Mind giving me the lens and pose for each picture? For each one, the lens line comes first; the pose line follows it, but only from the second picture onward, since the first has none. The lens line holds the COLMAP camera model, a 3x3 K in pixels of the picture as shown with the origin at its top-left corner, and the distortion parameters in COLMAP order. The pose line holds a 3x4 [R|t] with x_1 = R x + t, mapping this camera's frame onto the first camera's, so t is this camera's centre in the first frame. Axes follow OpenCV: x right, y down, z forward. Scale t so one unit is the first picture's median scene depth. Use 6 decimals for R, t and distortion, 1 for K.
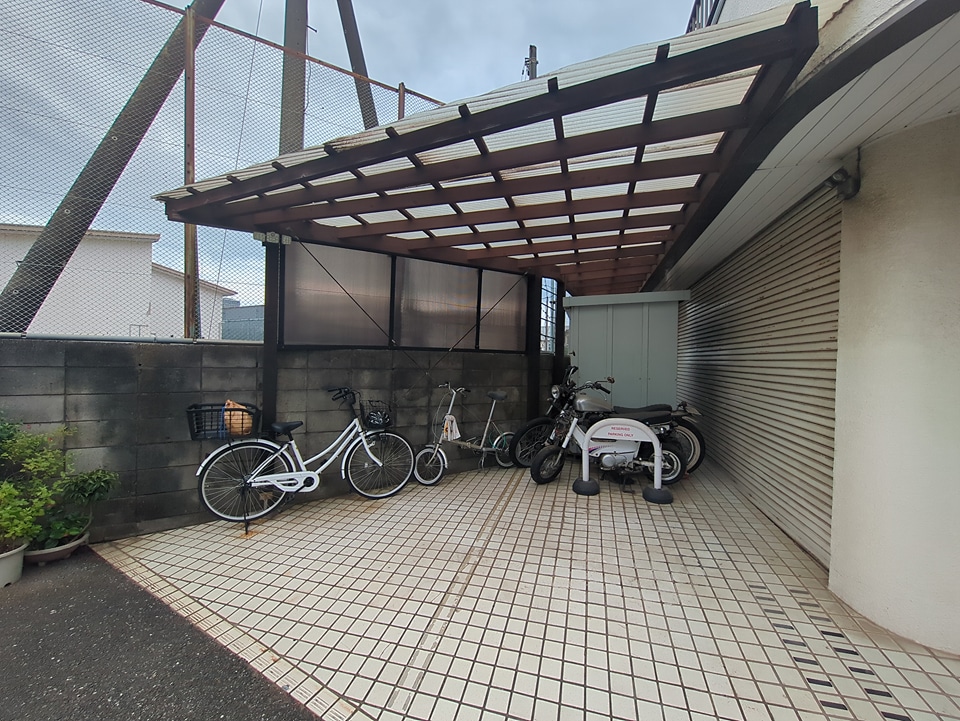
lens RADIAL K [[384.9, 0, 504.7], [0, 384.9, 365.0], [0, 0, 1]] dist [-0.000279, 0.000372]
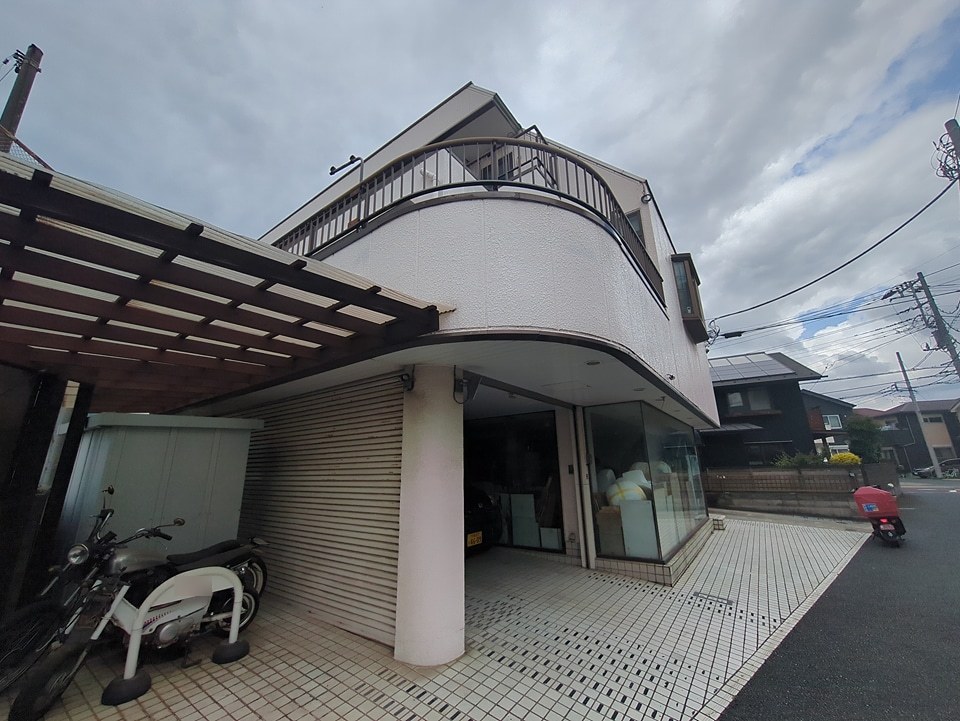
lens RADIAL K [[376.3, 0, 485.7], [0, 376.3, 360.2], [0, 0, 1]] dist [-0.004972, 0.002873]
pose [[0.337766, 0.227743, 0.913262, -0.363025], [0.037609, 0.966245, -0.254865, -0.075979], [-0.940478, 0.120432, 0.317800, 0.072567]]
